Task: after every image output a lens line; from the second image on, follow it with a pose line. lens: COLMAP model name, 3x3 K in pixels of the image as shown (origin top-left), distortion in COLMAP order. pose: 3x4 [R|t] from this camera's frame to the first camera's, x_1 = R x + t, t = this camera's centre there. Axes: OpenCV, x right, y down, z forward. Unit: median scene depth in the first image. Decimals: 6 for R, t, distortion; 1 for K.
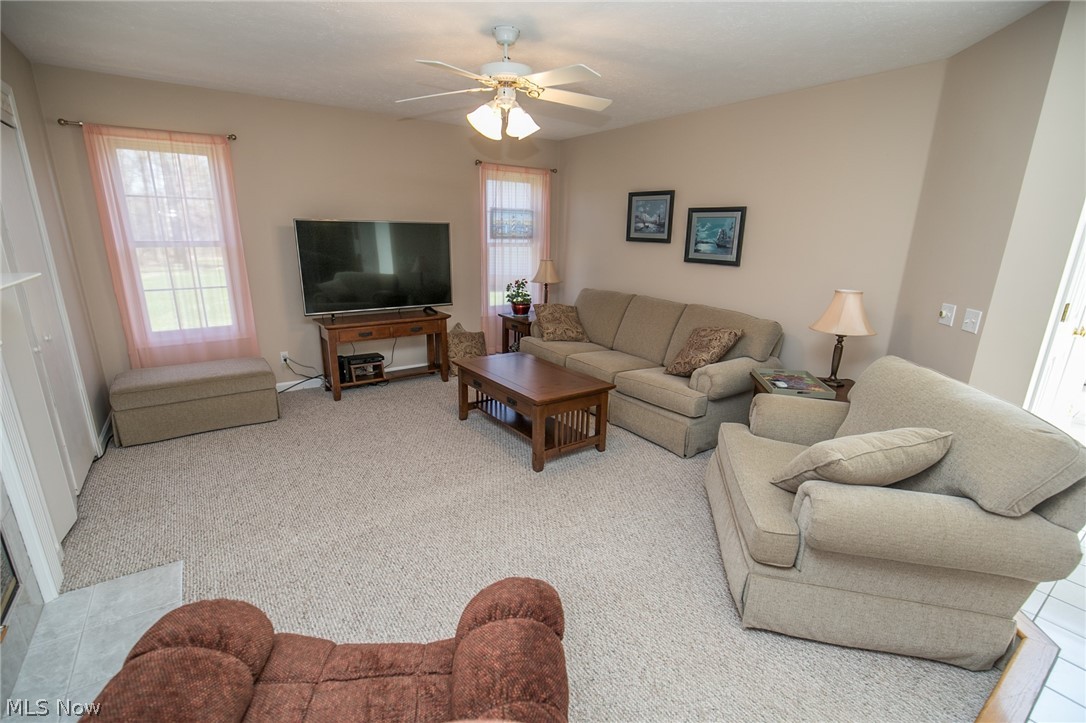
lens RADIAL K [[490.3, 0, 542.3], [0, 490.3, 372.6], [0, 0, 1]] dist [-0.020075, 0.005862]
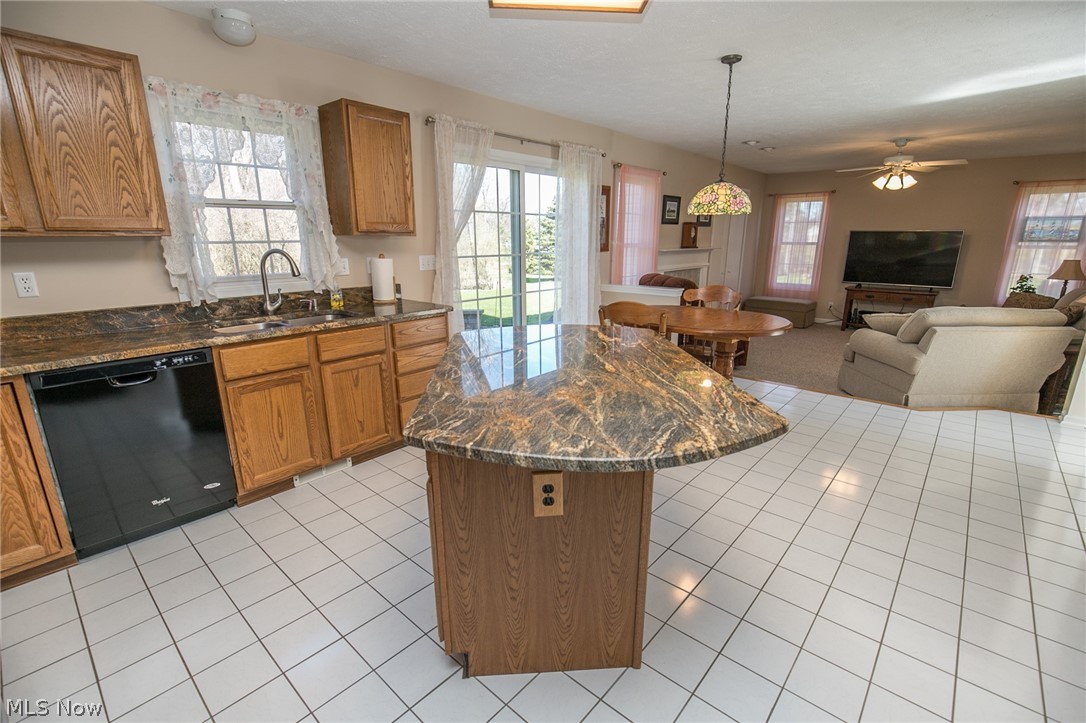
lens RADIAL K [[490.3, 0, 542.3], [0, 490.3, 372.6], [0, 0, 1]] dist [-0.020075, 0.005862]
pose [[0.232002, 0.240171, -0.942599, 1.107522], [-0.264610, 0.948077, 0.176439, 0.188533], [0.936032, 0.208487, 0.283507, -0.533880]]
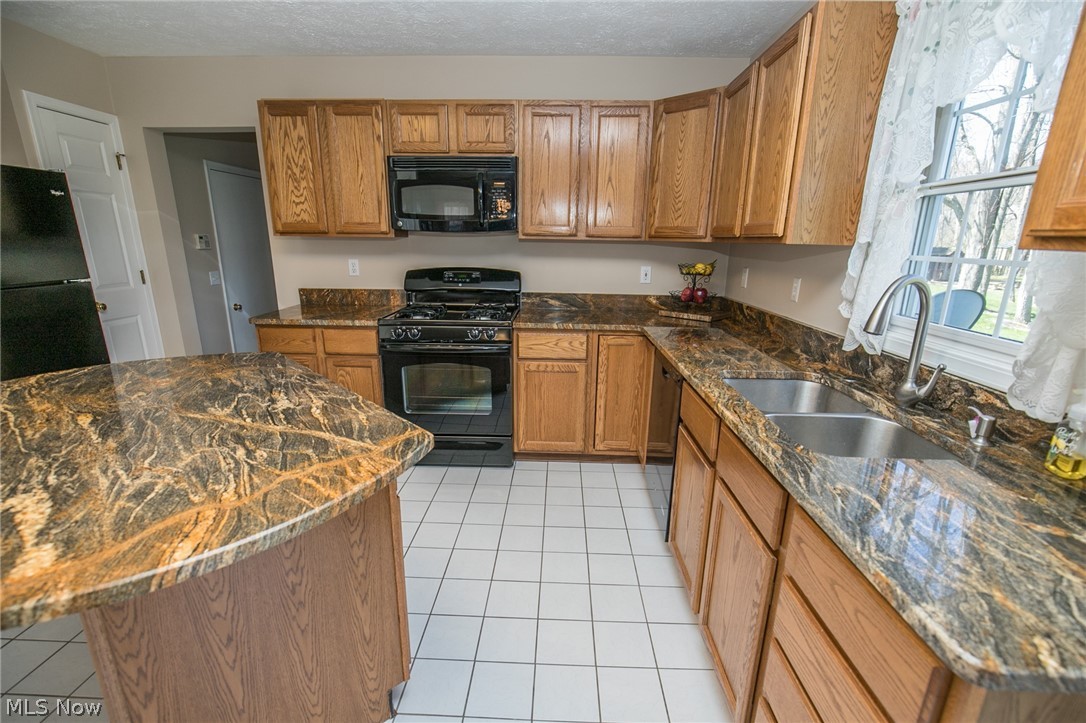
lens RADIAL K [[490.2, 0, 542.9], [0, 490.2, 375.7], [0, 0, 1]] dist [-0.022342, 0.006241]
pose [[-0.798954, -0.194787, 0.568973, 0.372647], [0.136194, 0.862910, 0.486660, 0.116276], [-0.585768, 0.466309, -0.662897, -0.352730]]
